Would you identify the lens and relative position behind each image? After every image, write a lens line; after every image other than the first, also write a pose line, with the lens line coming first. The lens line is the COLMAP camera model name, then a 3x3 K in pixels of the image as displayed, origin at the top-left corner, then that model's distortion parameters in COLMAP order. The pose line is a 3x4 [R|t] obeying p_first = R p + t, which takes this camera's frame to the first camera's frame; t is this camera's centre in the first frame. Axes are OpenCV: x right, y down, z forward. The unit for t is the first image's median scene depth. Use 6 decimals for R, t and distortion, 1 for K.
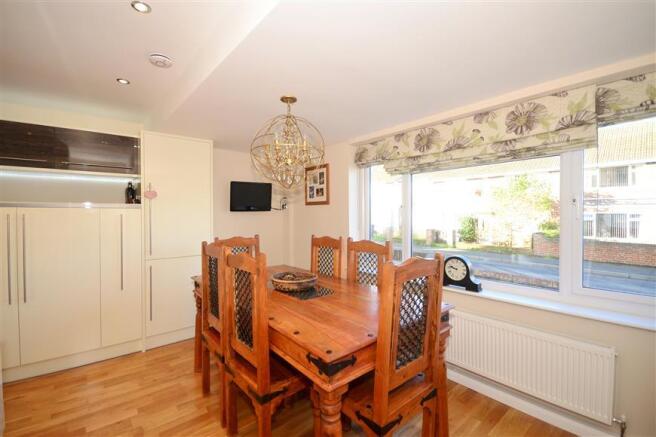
lens RADIAL K [[289.1, 0, 327.6], [0, 289.1, 220.3], [0, 0, 1]] dist [-0.000816, -0.000032]
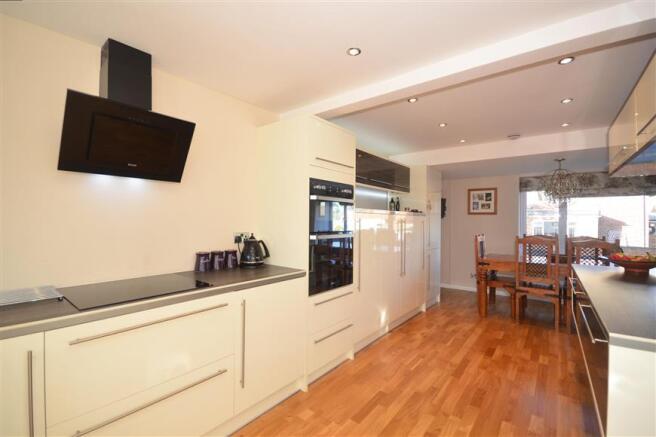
lens RADIAL K [[289.1, 0, 328.9], [0, 289.1, 218.6], [0, 0, 1]] dist [-0.000816, -0.000032]
pose [[0.979957, 0.013735, 0.198736, -1.137895], [-0.009460, 0.999703, -0.022441, 0.008442], [-0.198985, 0.020112, 0.979796, -0.305694]]
